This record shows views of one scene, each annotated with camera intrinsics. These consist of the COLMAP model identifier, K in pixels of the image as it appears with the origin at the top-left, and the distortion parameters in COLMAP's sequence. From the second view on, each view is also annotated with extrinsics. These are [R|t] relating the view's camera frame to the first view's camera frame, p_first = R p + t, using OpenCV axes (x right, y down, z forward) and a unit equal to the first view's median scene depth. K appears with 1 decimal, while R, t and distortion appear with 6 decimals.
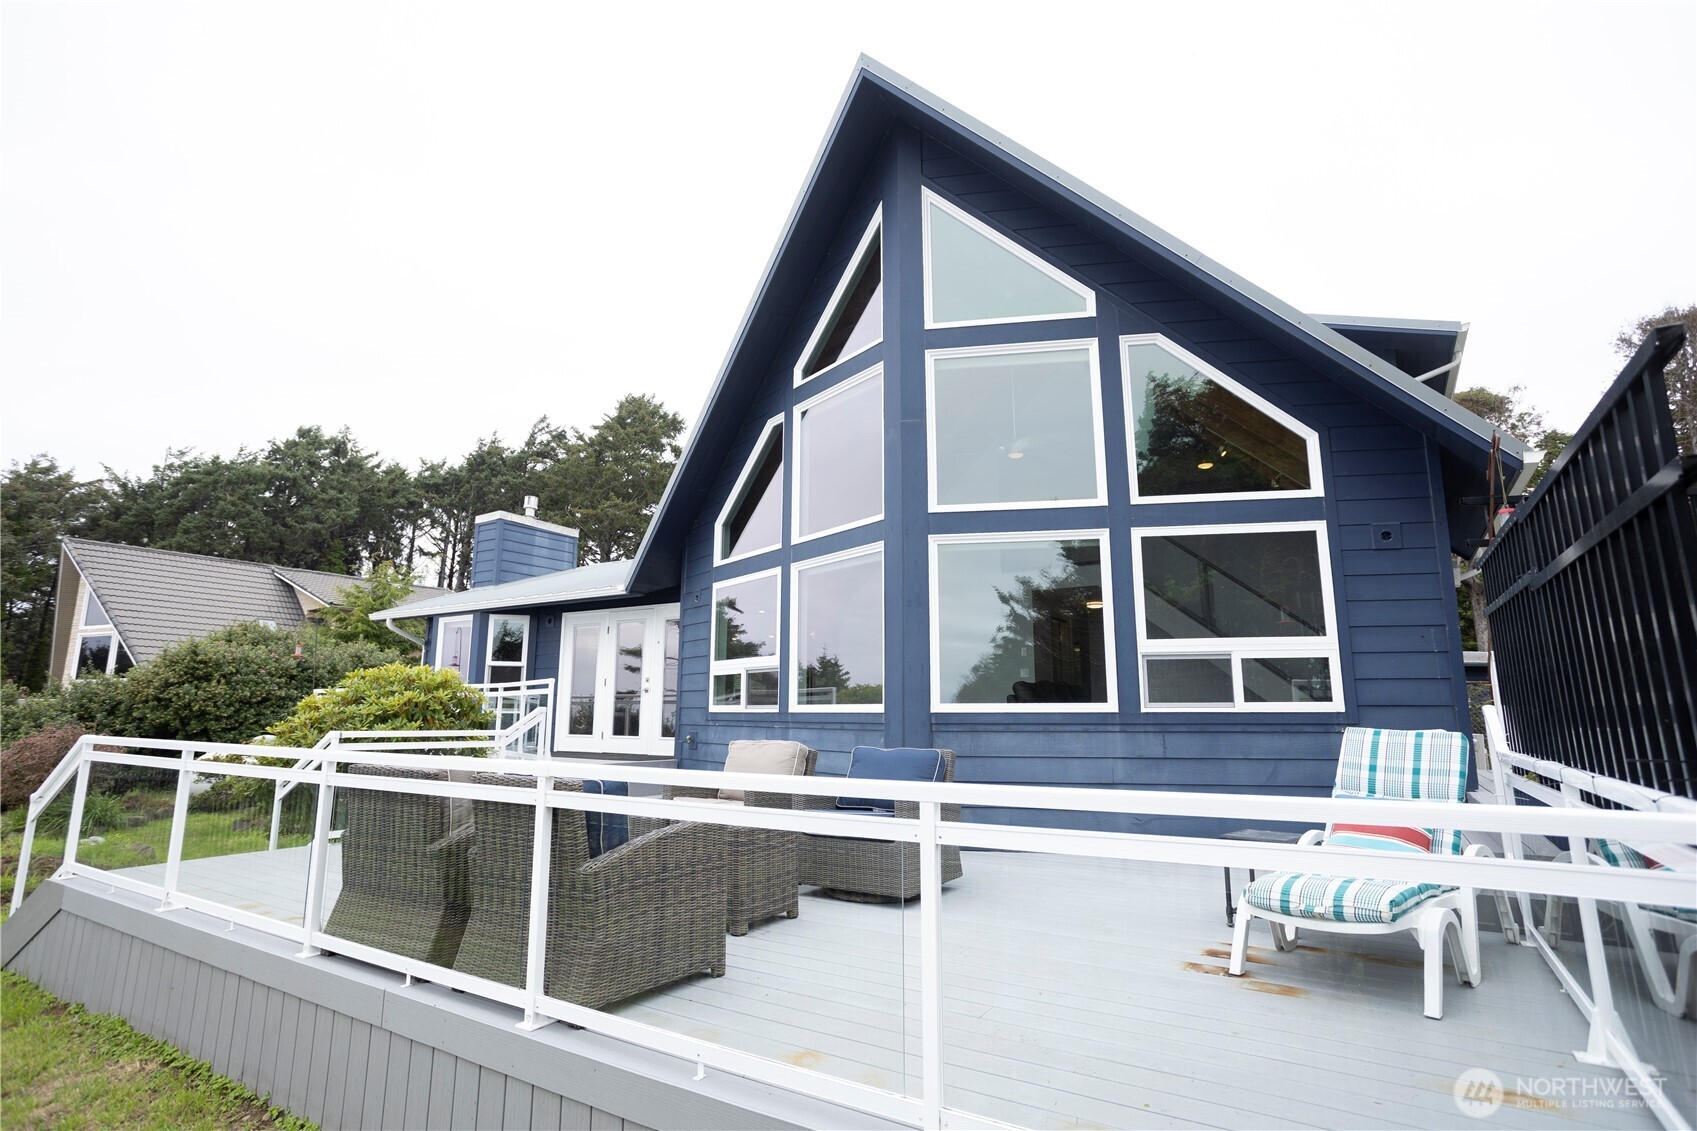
lens RADIAL K [[838.0, 0, 848.5], [0, 838.0, 565.5], [0, 0, 1]] dist [-0.002230, -0.000396]
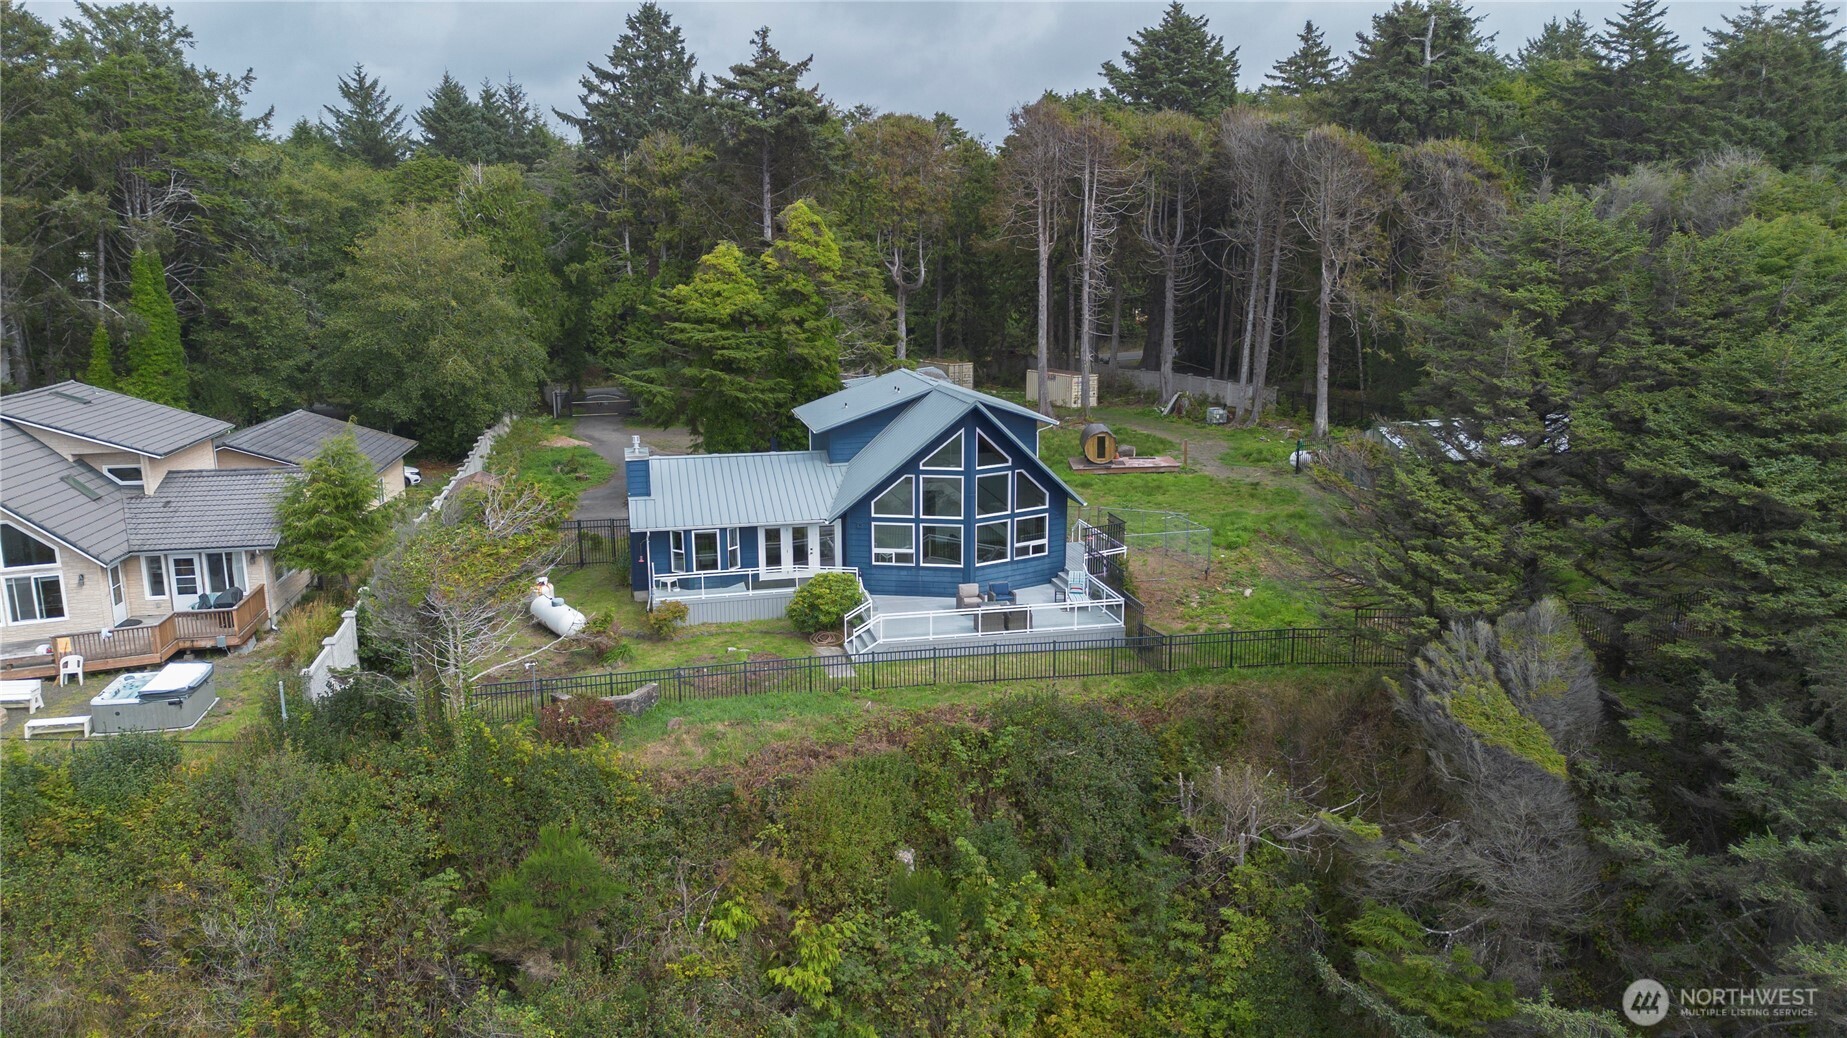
lens RADIAL K [[1230.1, 0, 923.5], [0, 1230.1, 519.0], [0, 0, 1]] dist [-0.000957, -0.001985]
pose [[0.710677, -0.145466, 0.688315, -4.335733], [-0.118379, 0.939713, 0.320820, -2.011546], [-0.693487, -0.309482, 0.650612, -2.761315]]
